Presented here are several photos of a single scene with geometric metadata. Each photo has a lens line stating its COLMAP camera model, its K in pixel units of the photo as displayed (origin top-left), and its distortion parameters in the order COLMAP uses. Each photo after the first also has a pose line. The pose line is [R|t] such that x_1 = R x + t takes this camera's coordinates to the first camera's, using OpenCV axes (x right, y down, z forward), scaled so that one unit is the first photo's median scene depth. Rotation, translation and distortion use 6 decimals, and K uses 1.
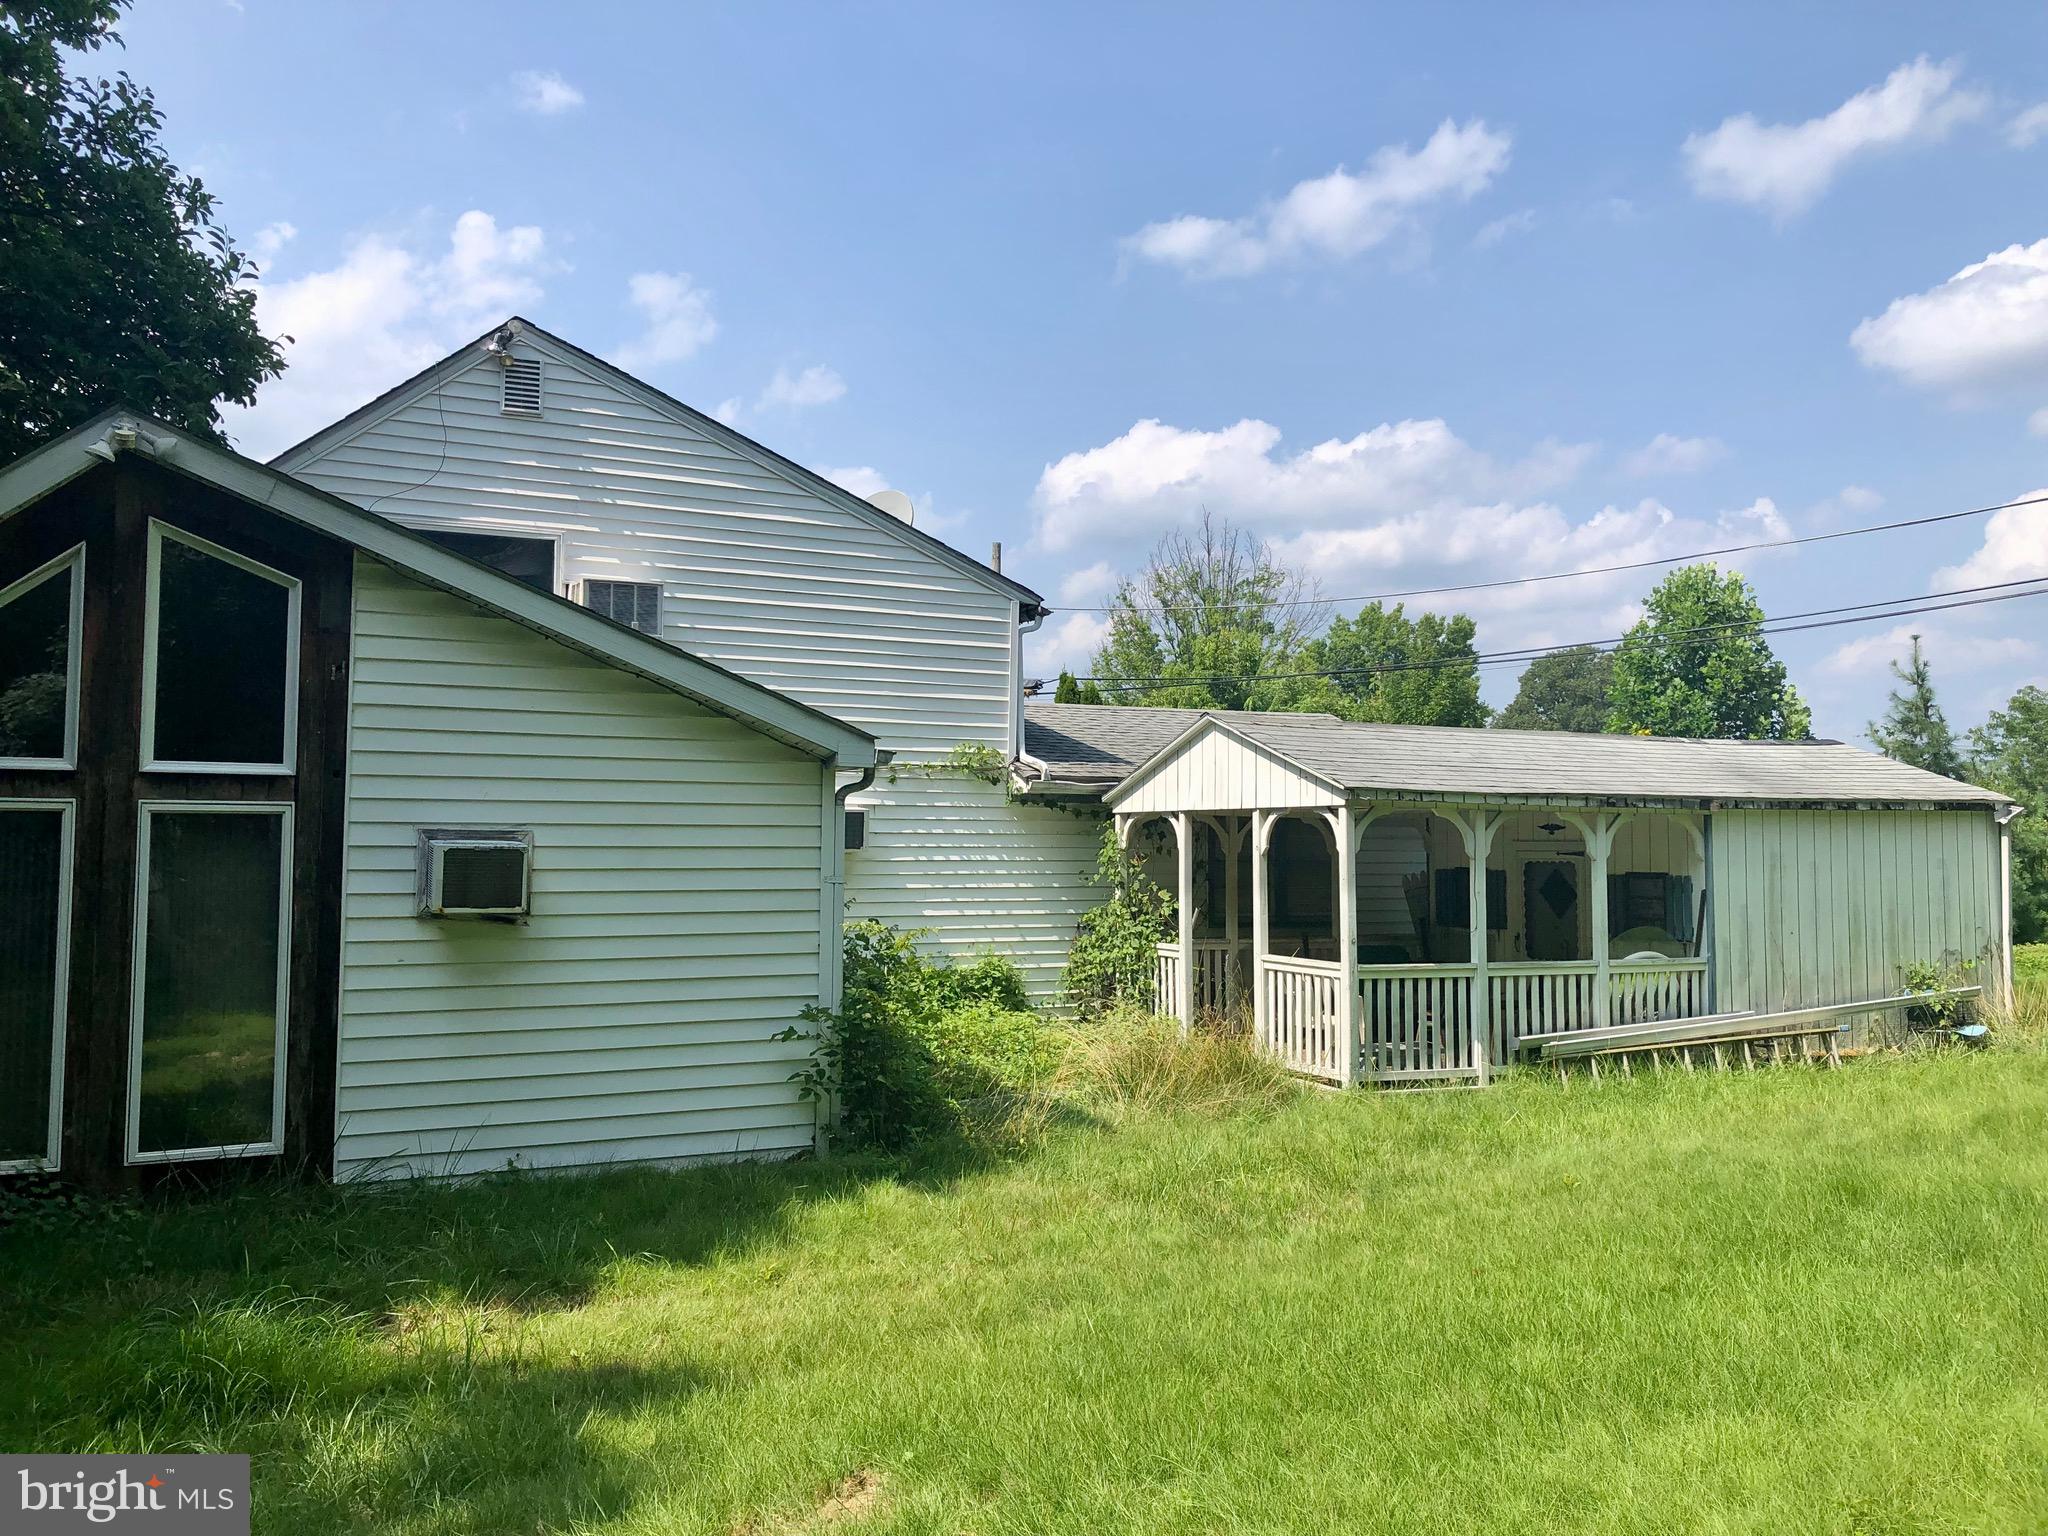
lens RADIAL K [[1628.5, 0, 1024.0], [0, 1628.5, 768.0], [0, 0, 1]] dist [0.029734, 0.000250]
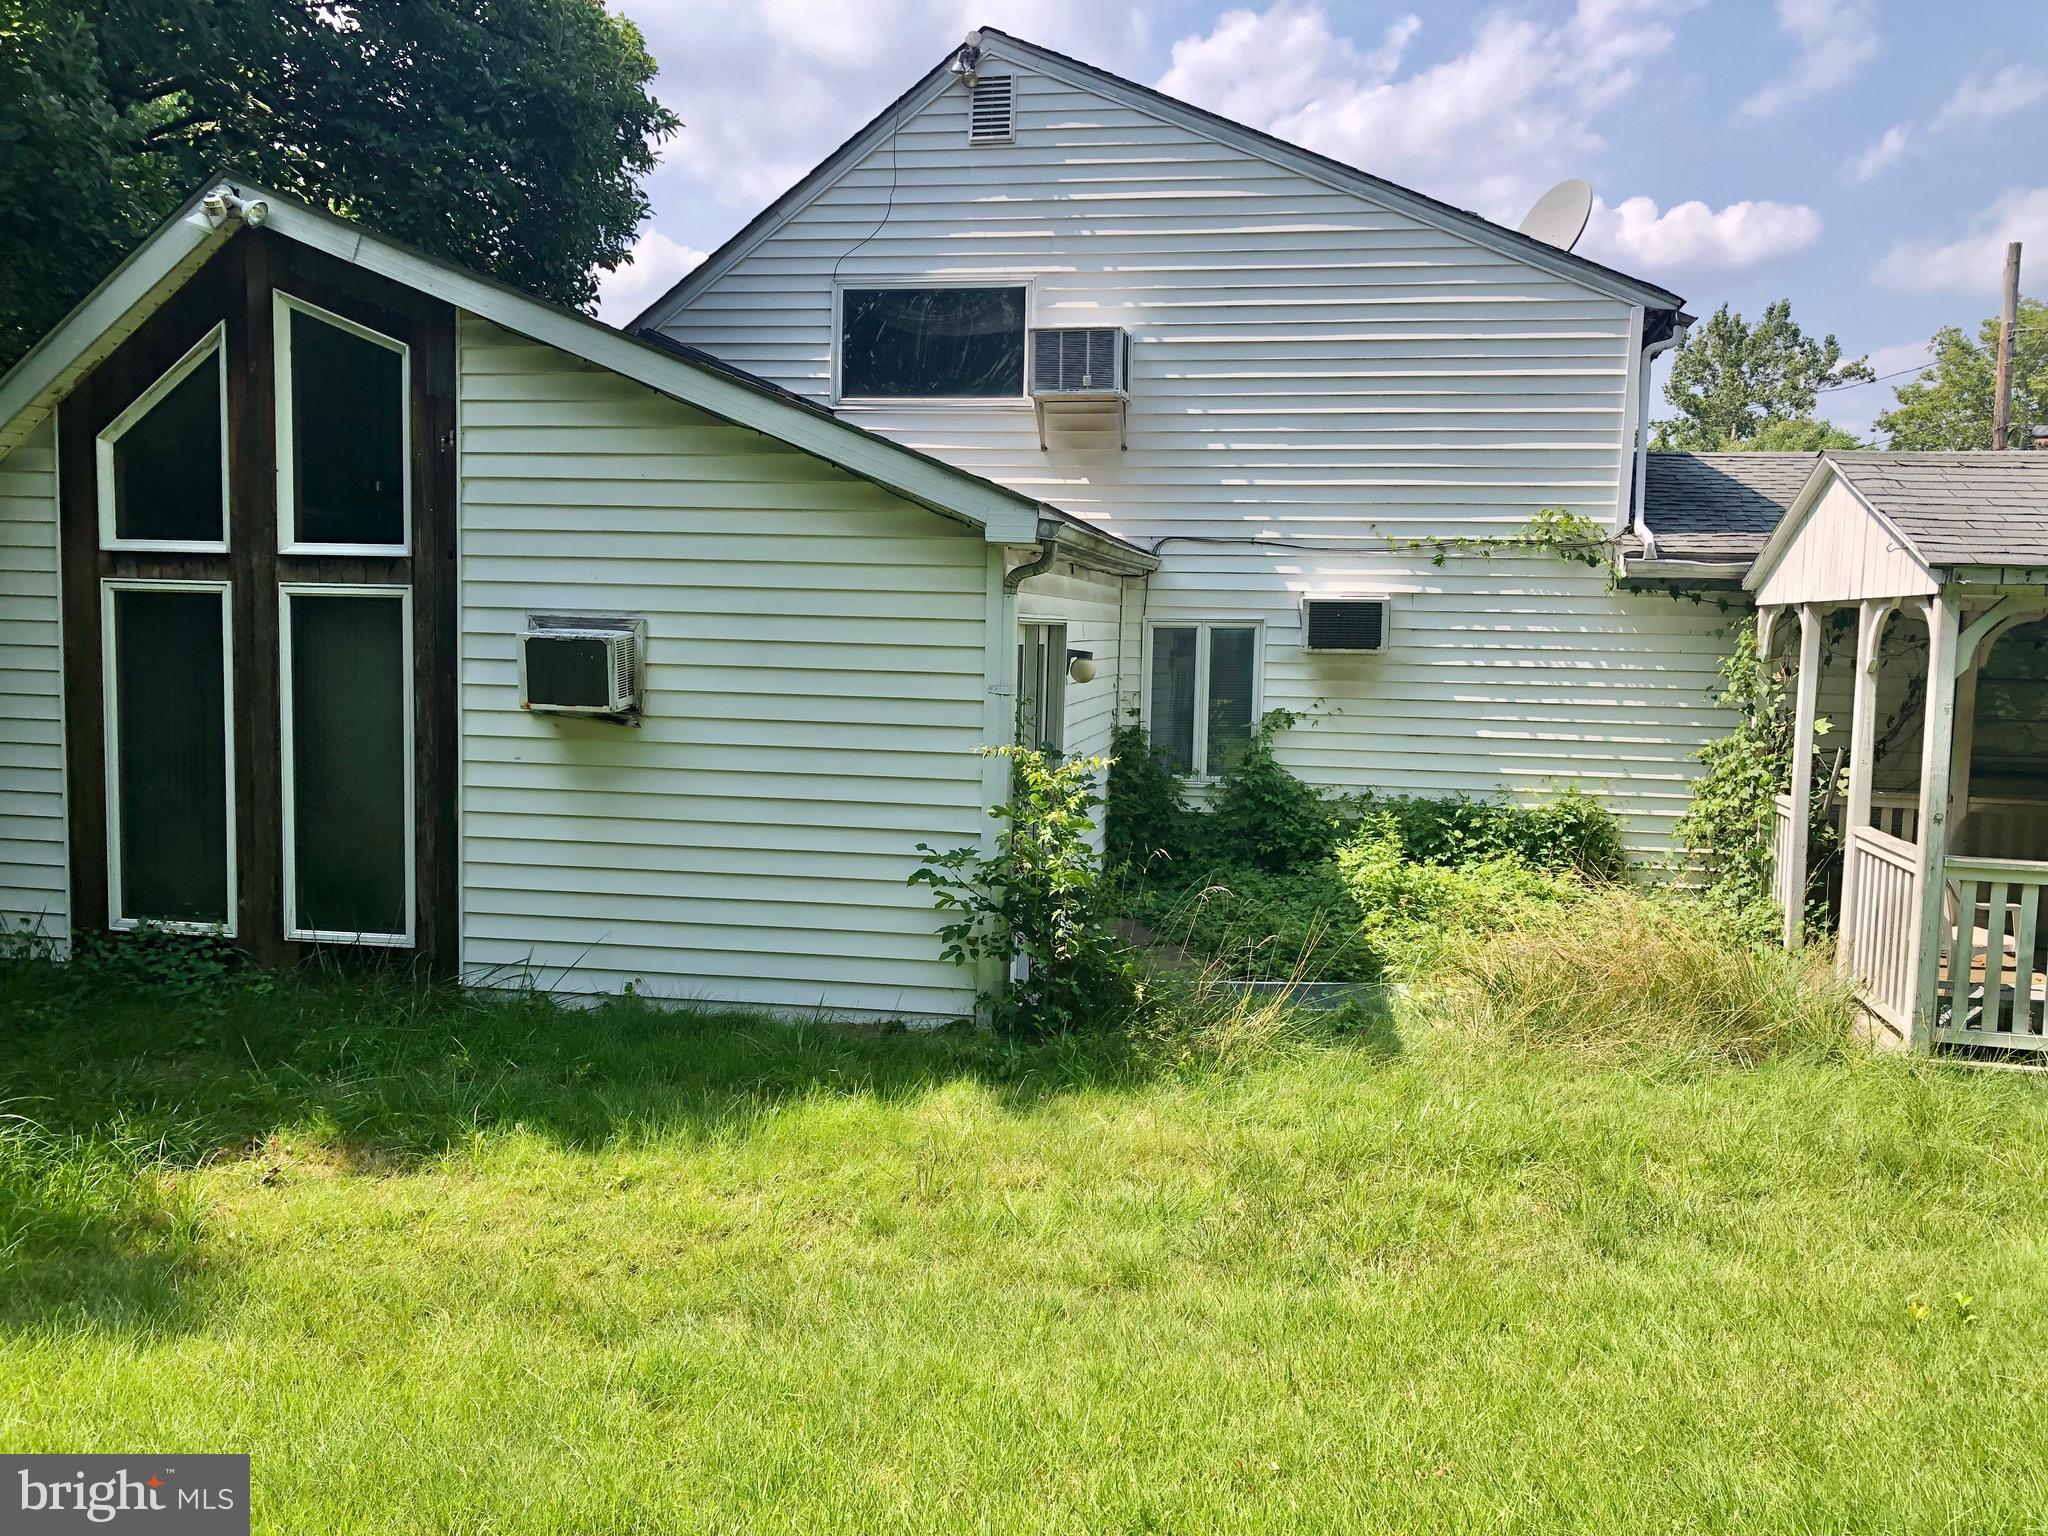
lens RADIAL K [[1674.4, 0, 1024.0], [0, 1674.4, 768.0], [0, 0, 1]] dist [0.034913, -0.007147]
pose [[0.811422, 0.062922, -0.581064, 0.404141], [0.009954, 0.992556, 0.121382, 0.010933], [0.584376, -0.104276, 0.804756, 0.405677]]
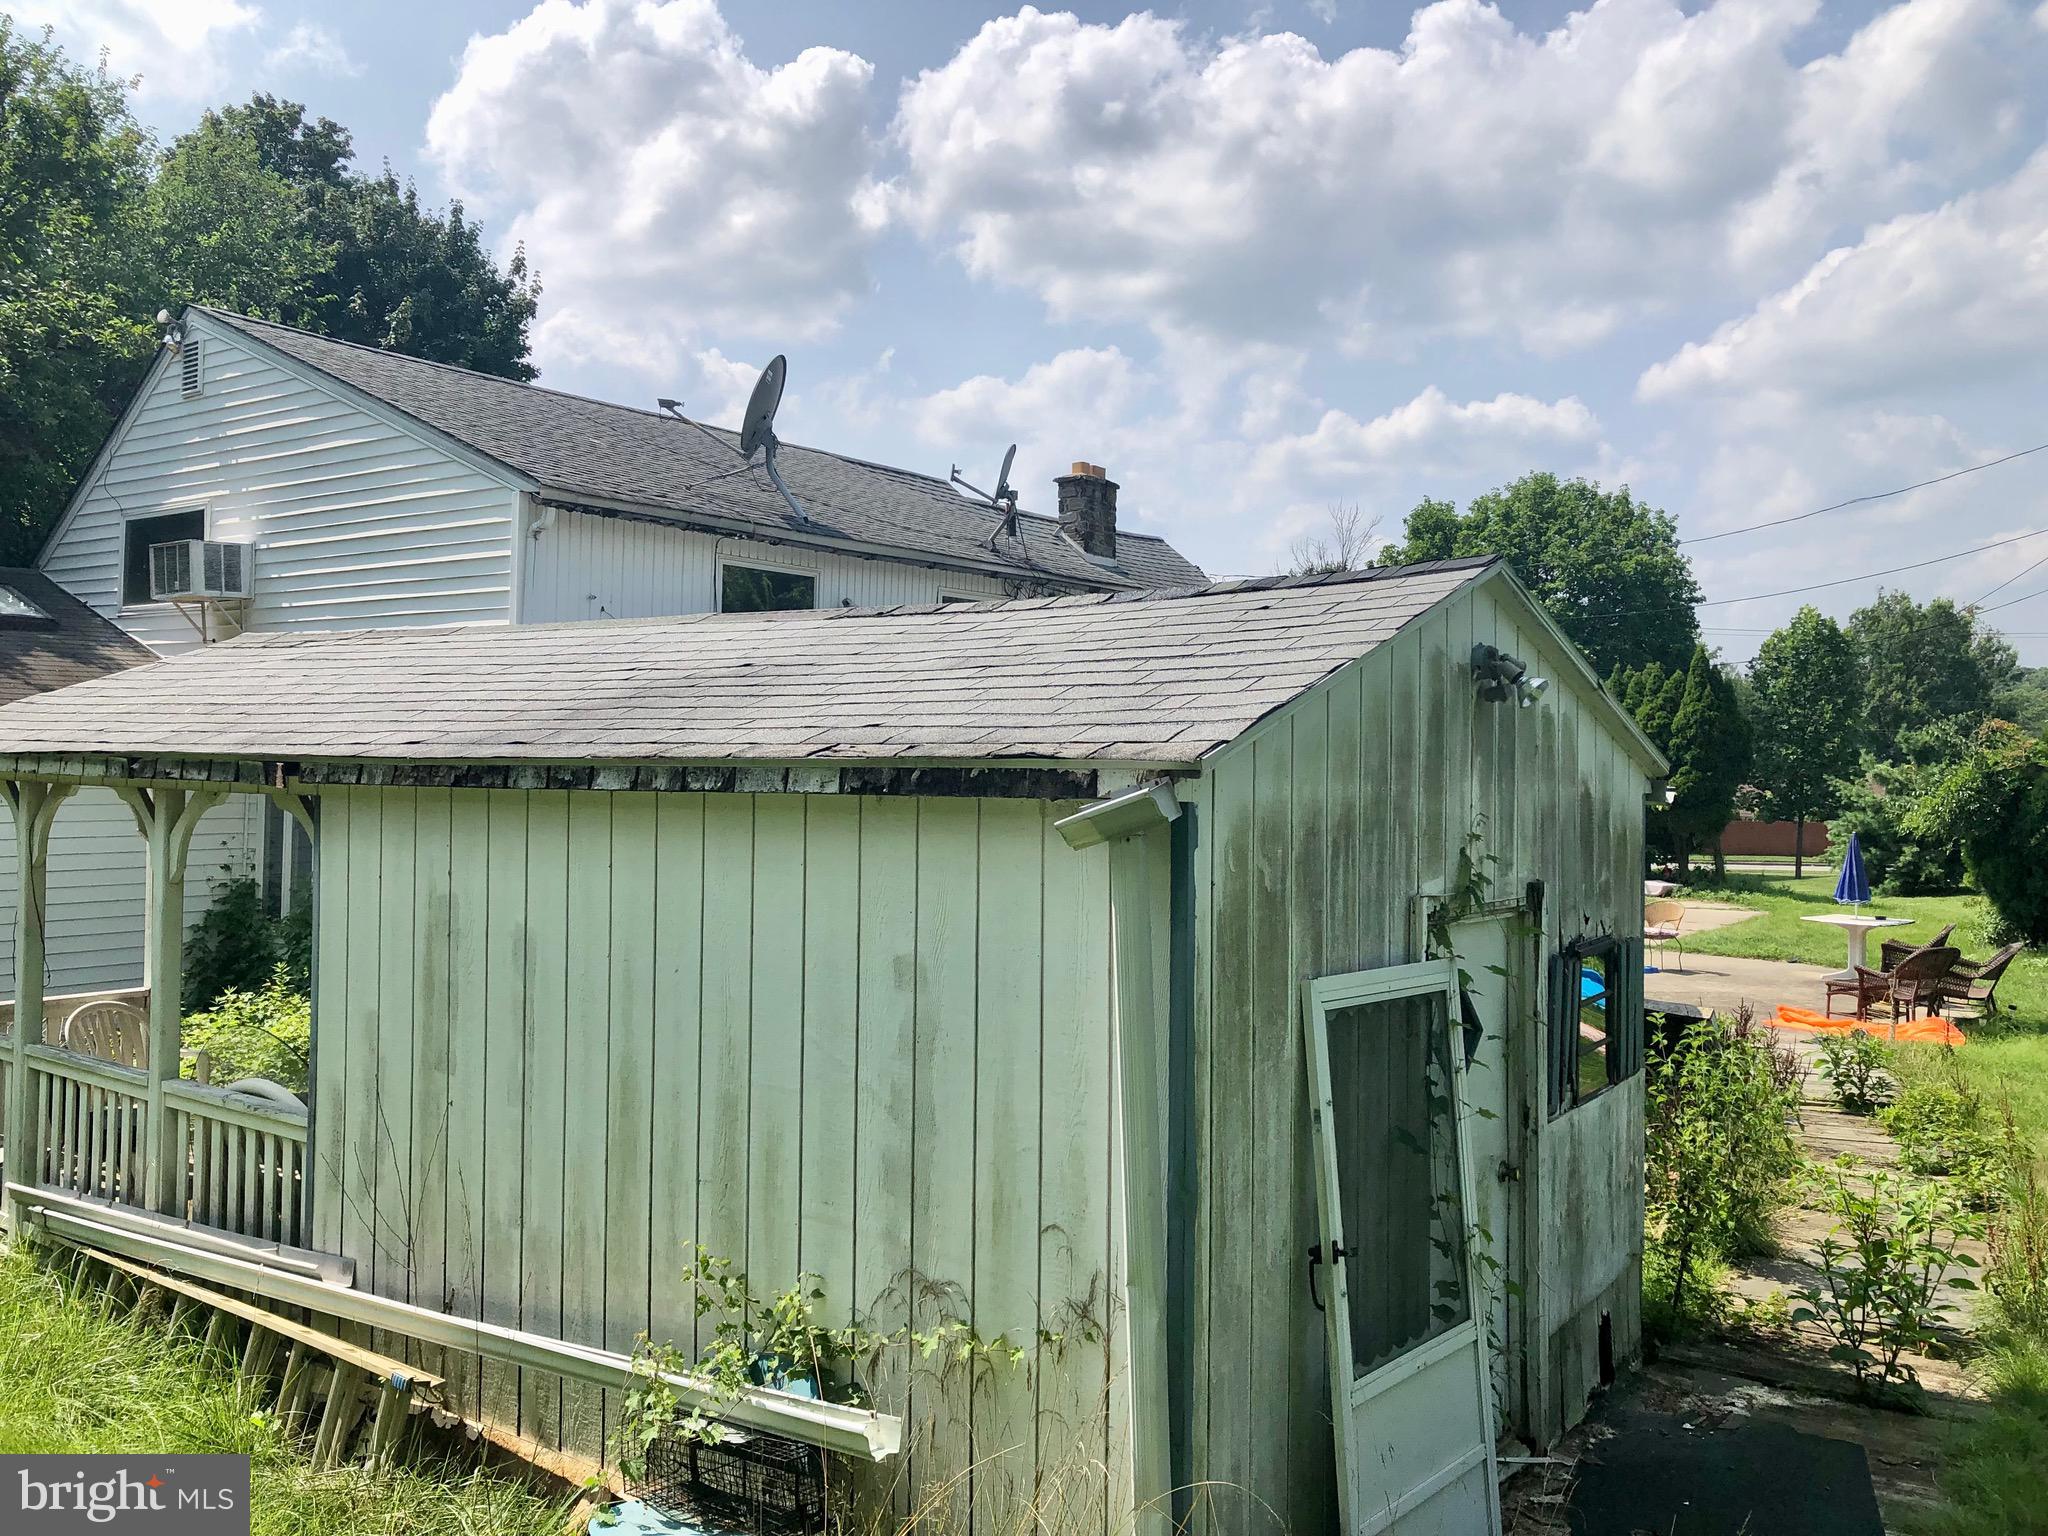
lens RADIAL K [[1628.5, 0, 1024.0], [0, 1628.5, 768.0], [0, 0, 1]] dist [0.029734, 0.000250]
pose [[0.482026, 0.007169, -0.876127, 1.431210], [0.032800, 0.999118, 0.026221, 0.025011], [0.875543, -0.041376, 0.481366, 1.530137]]
